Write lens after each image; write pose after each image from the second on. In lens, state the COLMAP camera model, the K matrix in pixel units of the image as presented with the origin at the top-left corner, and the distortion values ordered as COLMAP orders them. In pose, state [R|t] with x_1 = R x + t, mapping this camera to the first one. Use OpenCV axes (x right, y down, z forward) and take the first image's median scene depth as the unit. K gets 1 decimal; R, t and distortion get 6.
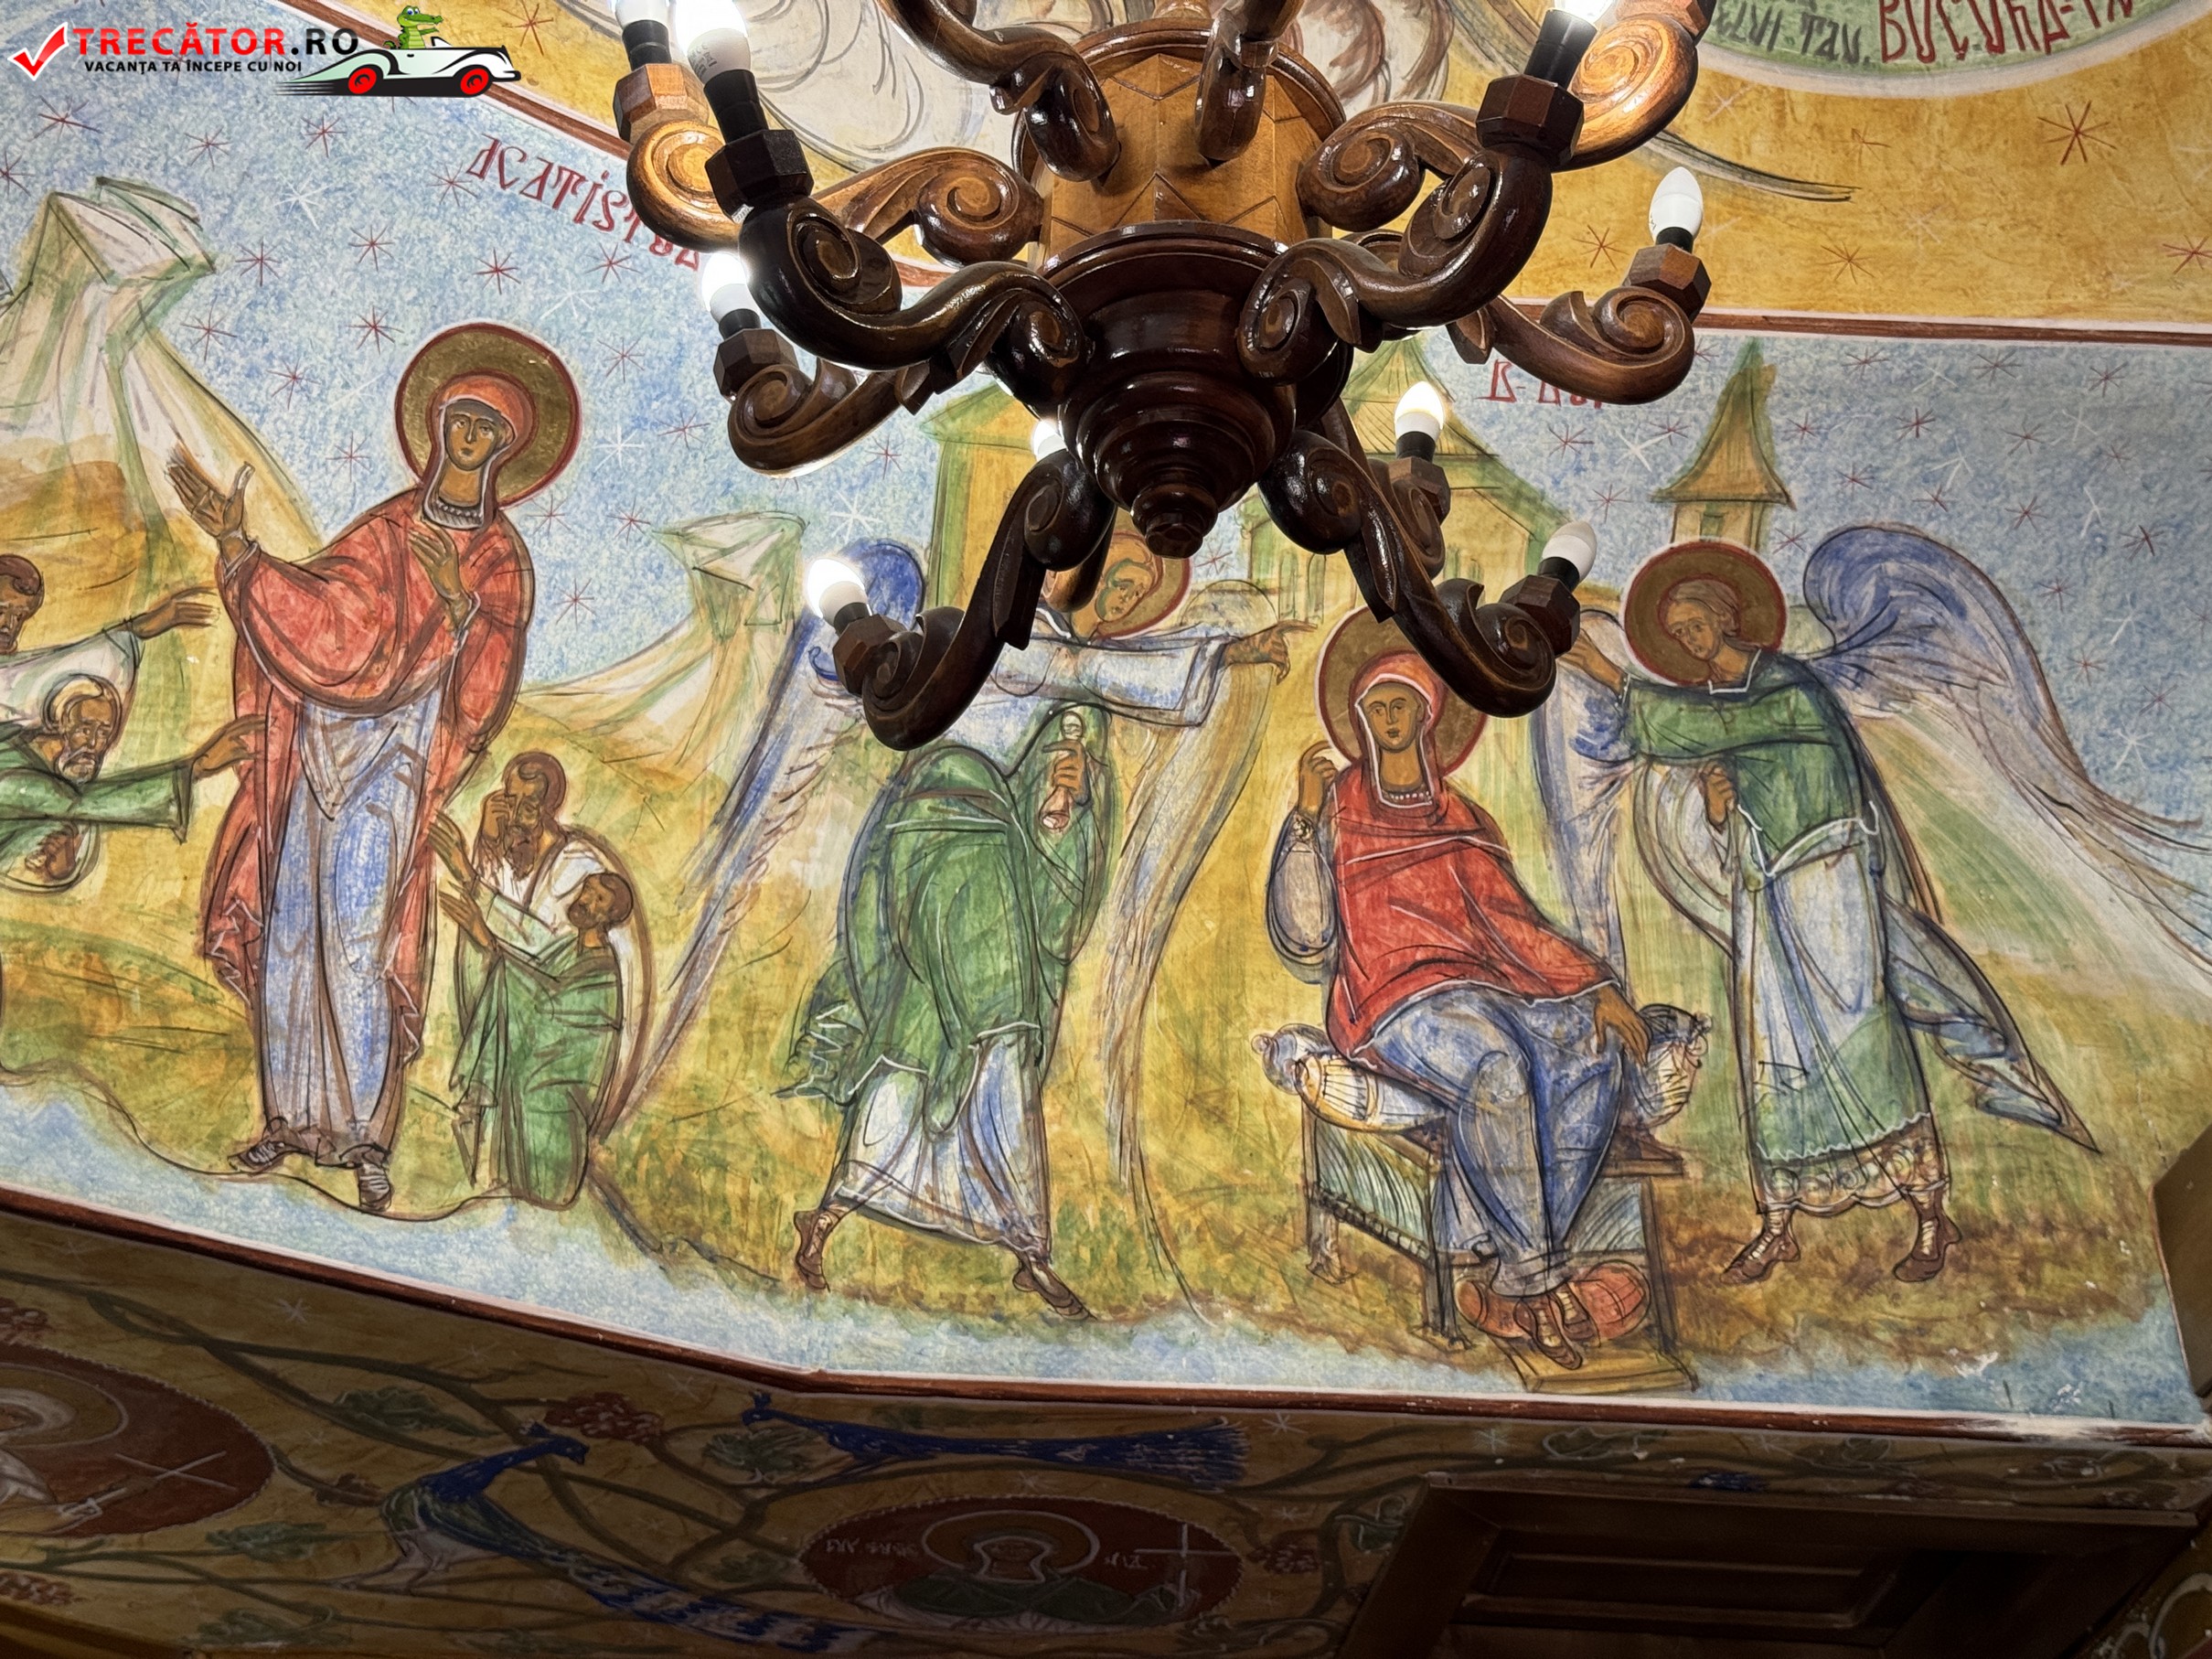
lens RADIAL K [[3077.5, 0, 1108.7], [0, 3077.5, 819.5], [0, 0, 1]] dist [0.135256, 0.000000]
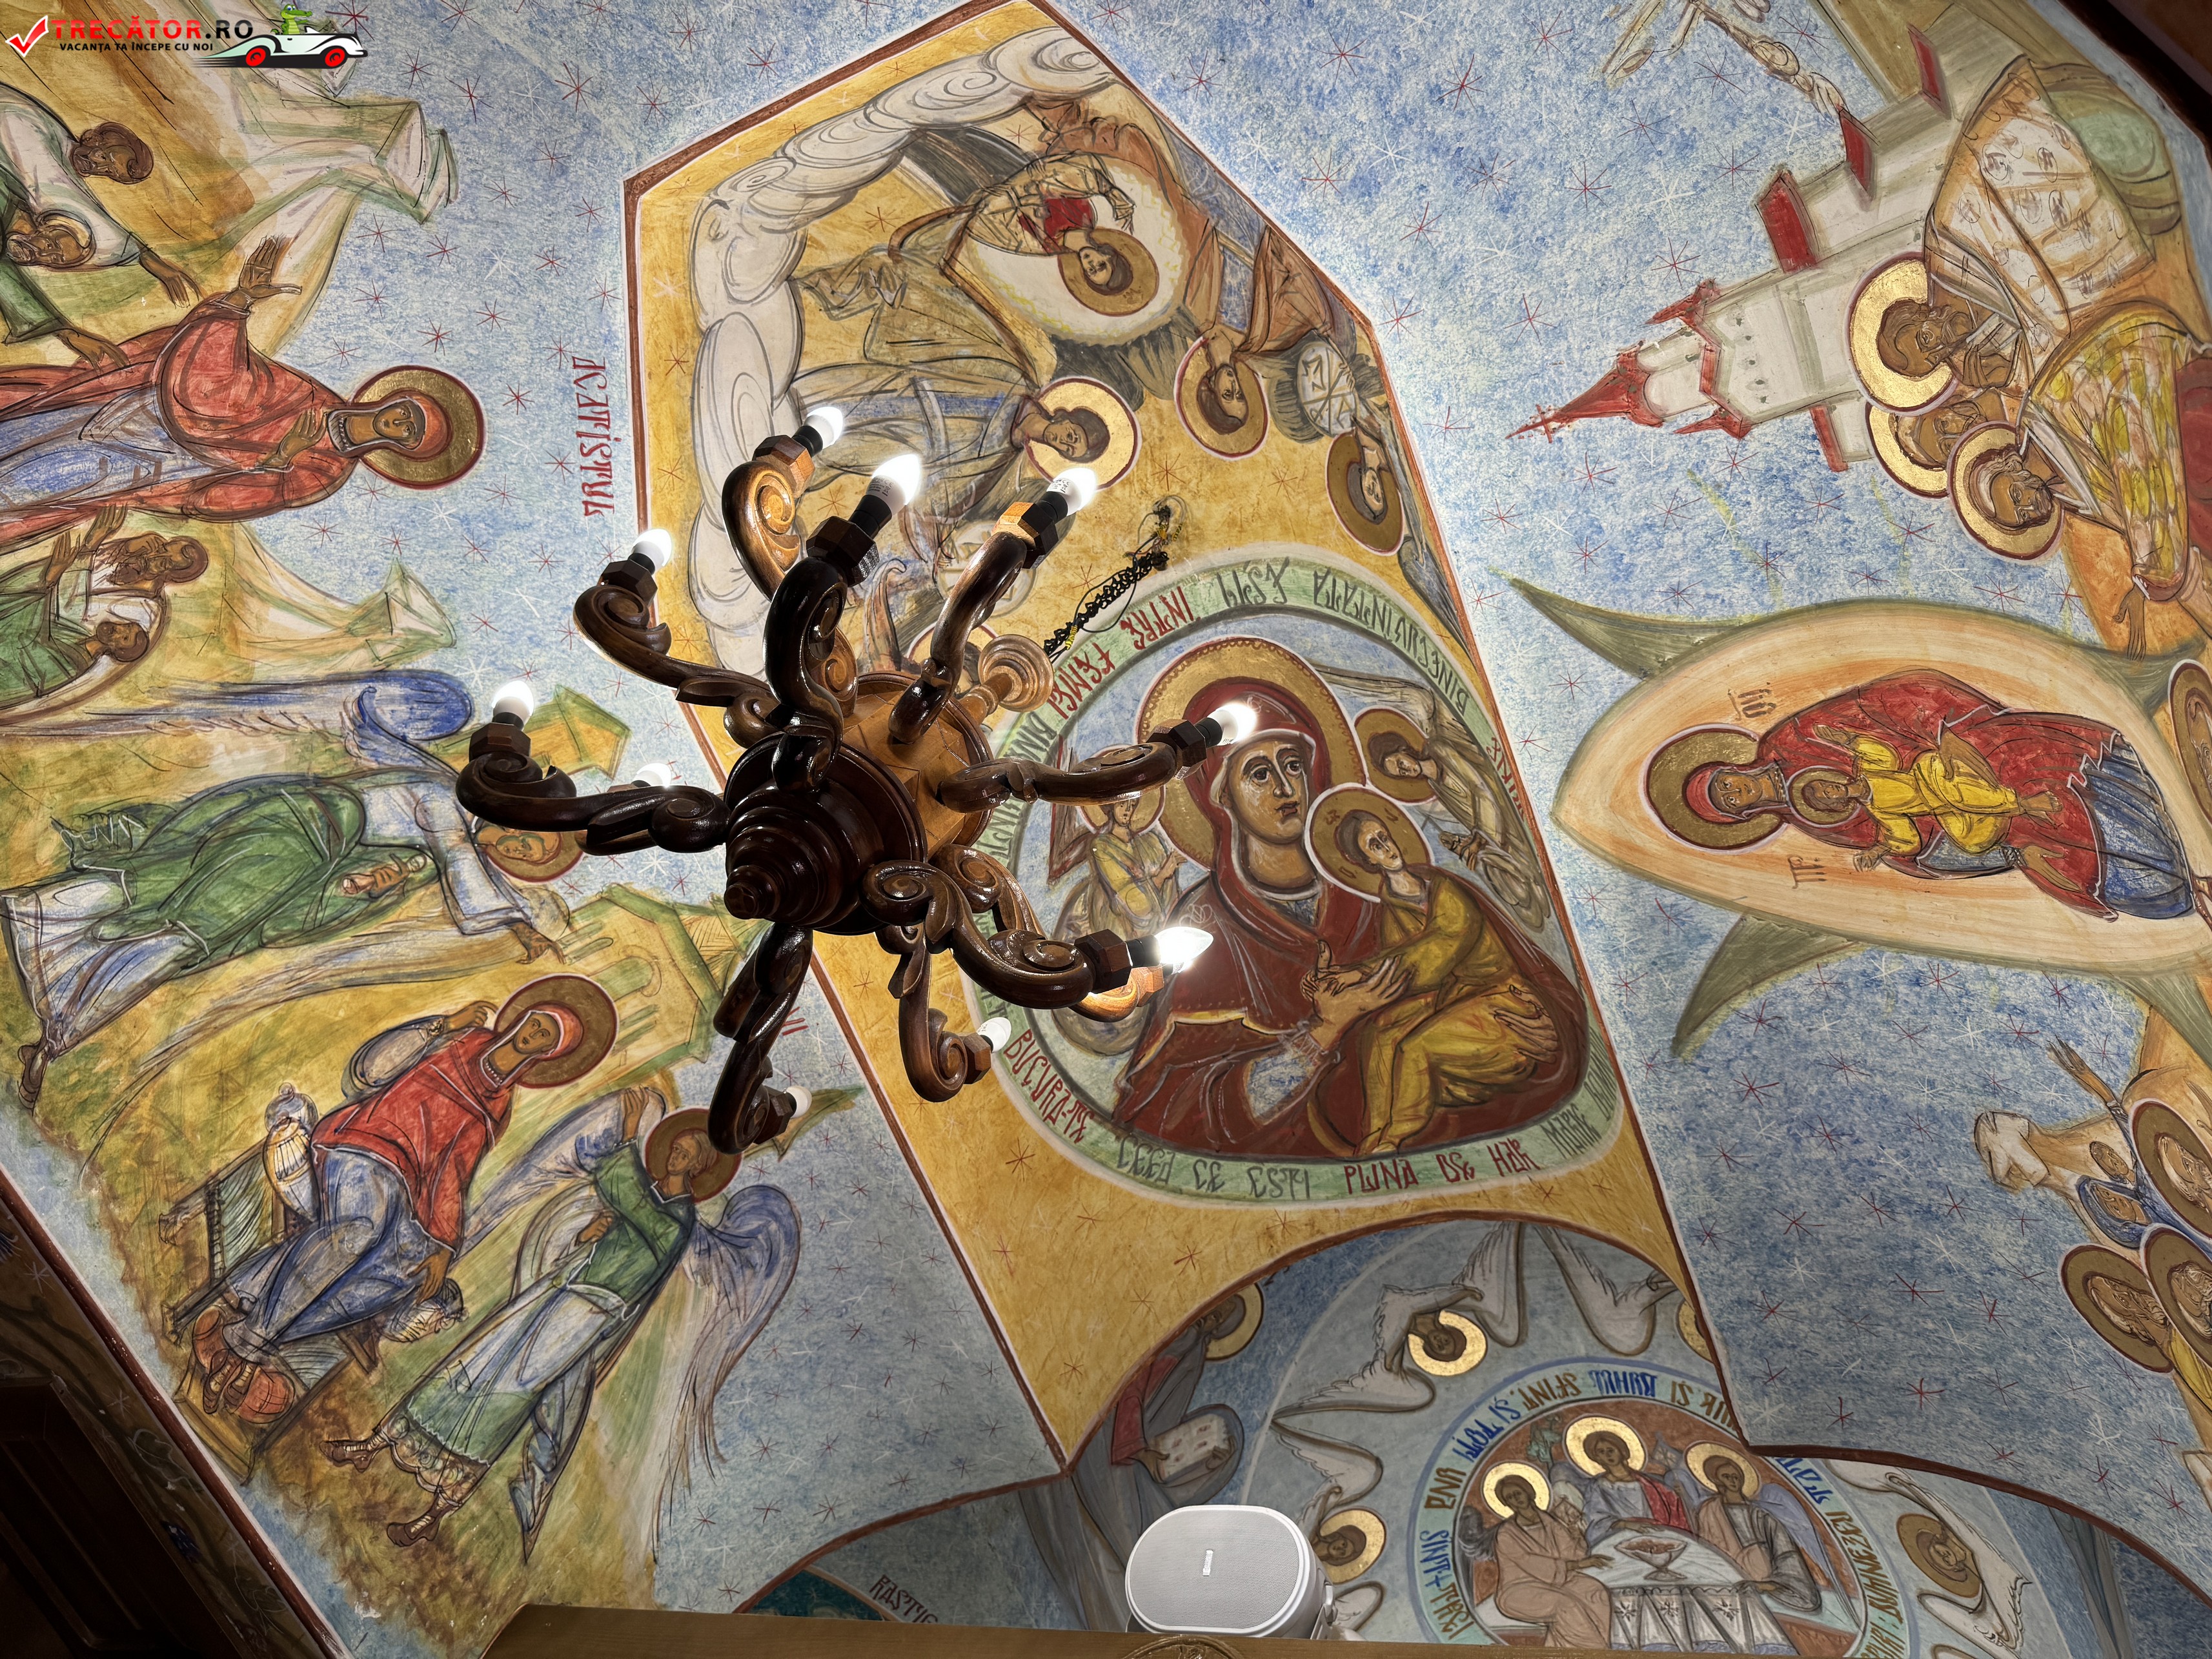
lens RADIAL K [[1554.3, 0, 1055.7], [0, 1554.3, 827.8], [0, 0, 1]] dist [0.052792, -0.066358]
pose [[0.435871, 0.859725, 0.266249, -0.096694], [-0.729505, 0.510740, -0.454936, 0.083297], [-0.527104, 0.004063, 0.849791, 0.187629]]
